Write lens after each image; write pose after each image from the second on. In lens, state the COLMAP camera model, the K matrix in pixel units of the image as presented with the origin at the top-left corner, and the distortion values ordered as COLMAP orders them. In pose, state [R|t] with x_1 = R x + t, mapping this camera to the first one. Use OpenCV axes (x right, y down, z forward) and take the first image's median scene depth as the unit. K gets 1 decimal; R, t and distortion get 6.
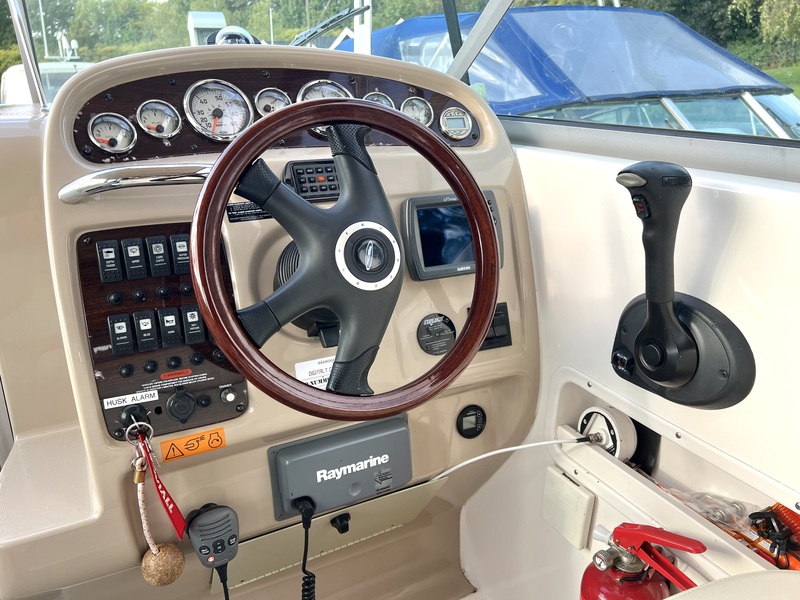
lens RADIAL K [[607.9, 0, 402.6], [0, 607.9, 299.4], [0, 0, 1]] dist [0.011300, 0.003332]
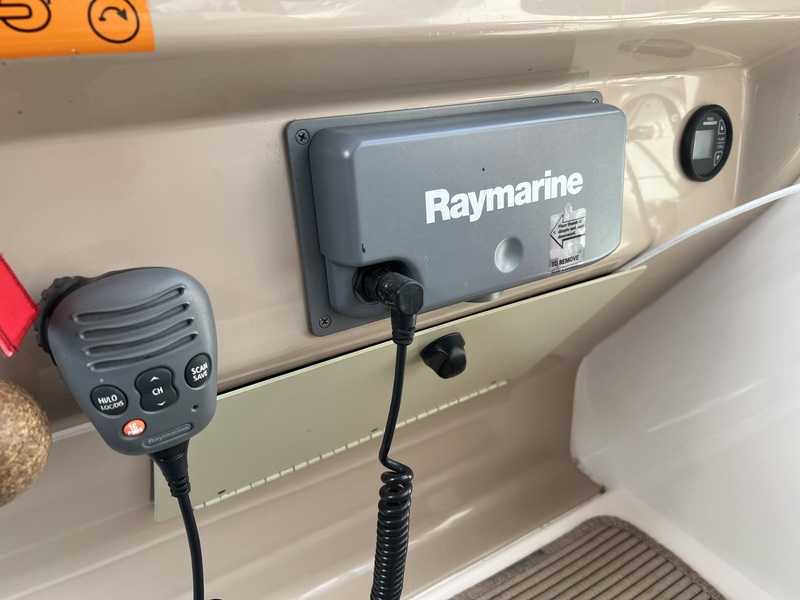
lens RADIAL K [[607.9, 0, 402.6], [0, 607.9, 299.4], [0, 0, 1]] dist [0.011300, 0.003332]
pose [[0.996584, -0.022817, 0.079368, -0.179818], [0.012178, 0.991170, 0.132039, 0.290750], [-0.081680, -0.130622, 0.988062, 0.620961]]
